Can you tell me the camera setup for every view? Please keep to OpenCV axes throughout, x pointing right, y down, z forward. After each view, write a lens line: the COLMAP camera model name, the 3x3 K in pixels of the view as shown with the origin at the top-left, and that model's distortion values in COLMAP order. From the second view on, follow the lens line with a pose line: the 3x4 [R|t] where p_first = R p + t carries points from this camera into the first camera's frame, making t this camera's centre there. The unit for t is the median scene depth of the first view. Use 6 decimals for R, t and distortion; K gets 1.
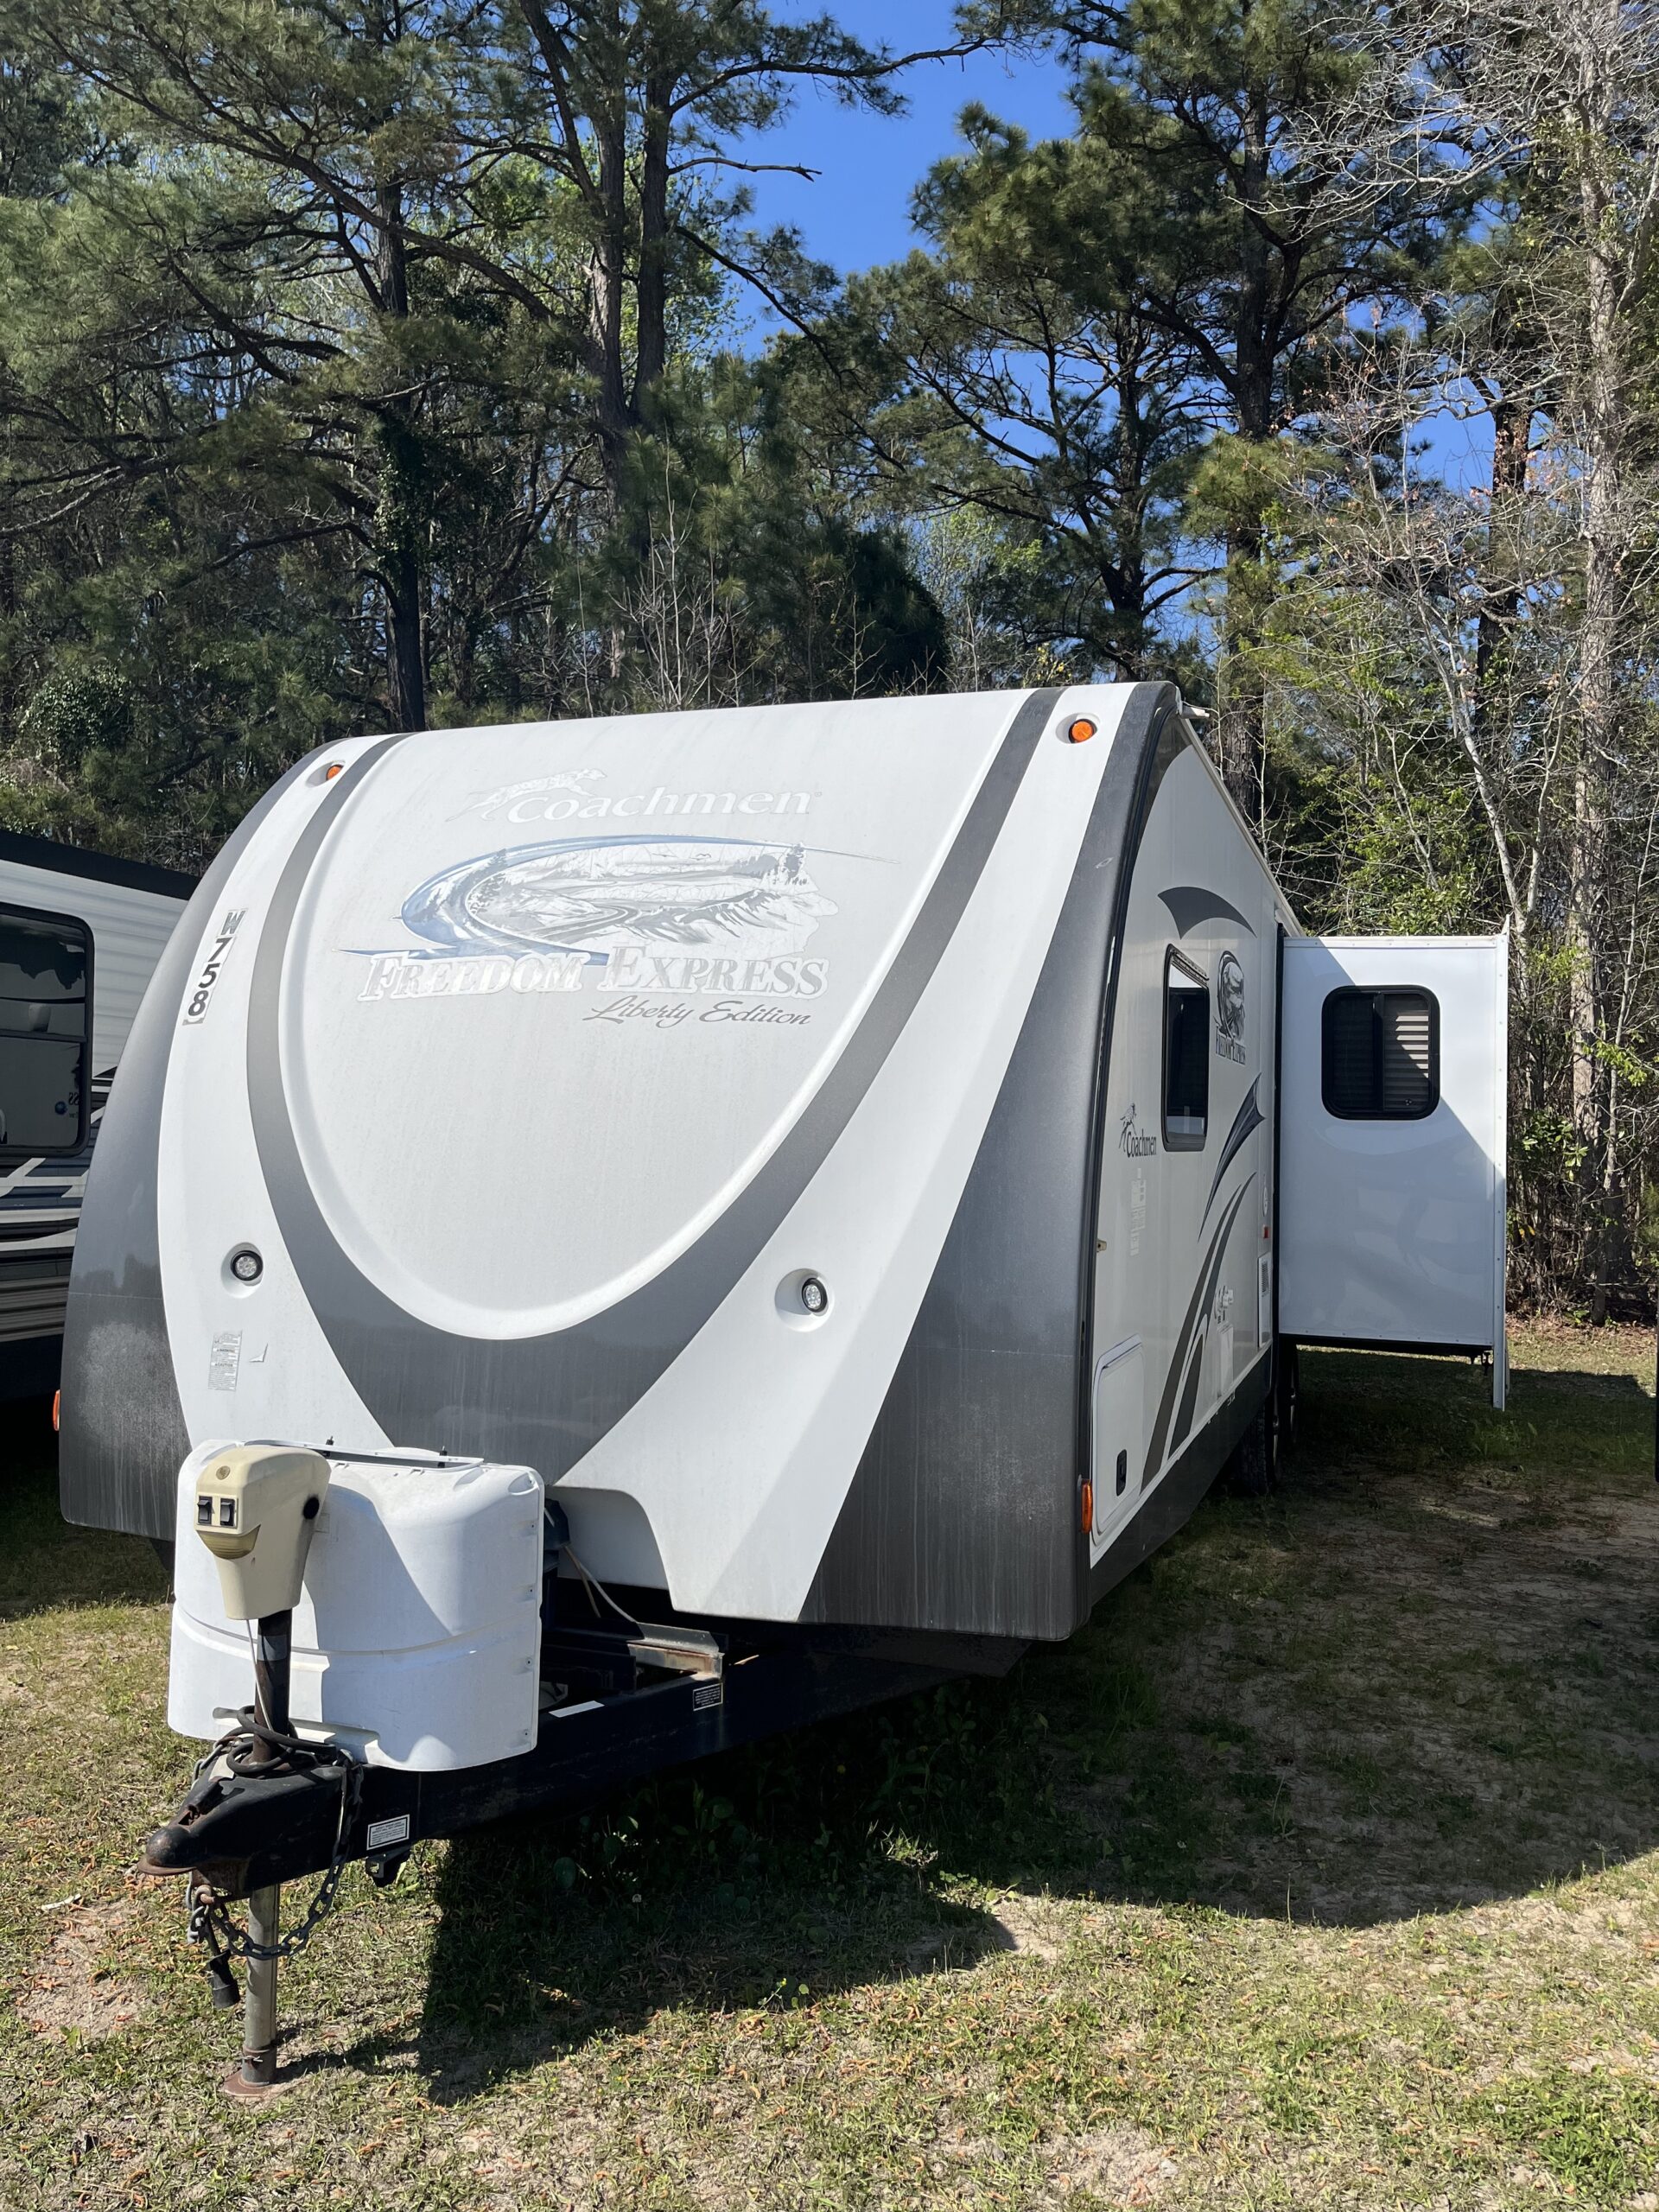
lens RADIAL K [[1686.2, 0, 850.3], [0, 1686.2, 1098.6], [0, 0, 1]] dist [0.005858, -0.005792]
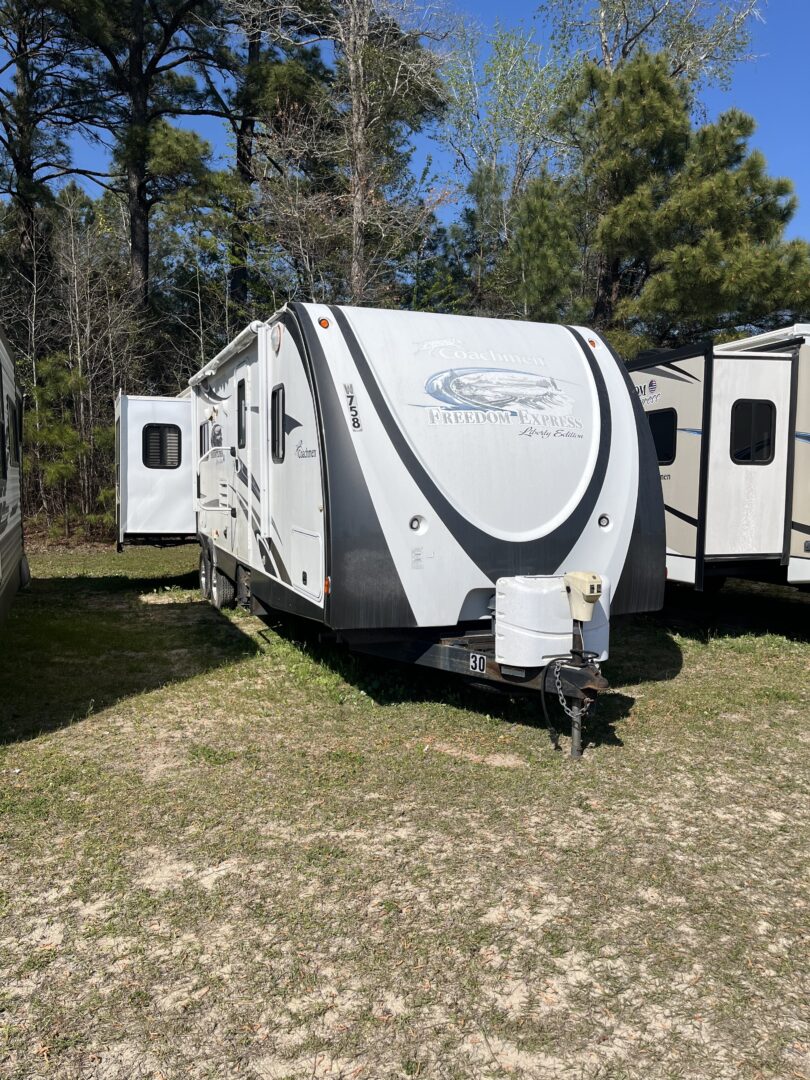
lens RADIAL K [[823.3, 0, 404.4], [0, 823.3, 543.2], [0, 0, 1]] dist [0.005858, -0.005792]
pose [[0.777989, -0.067403, 0.624652, -1.197638], [-0.007300, 0.993192, 0.116263, -0.023497], [-0.628236, -0.095012, 0.772200, -0.012194]]
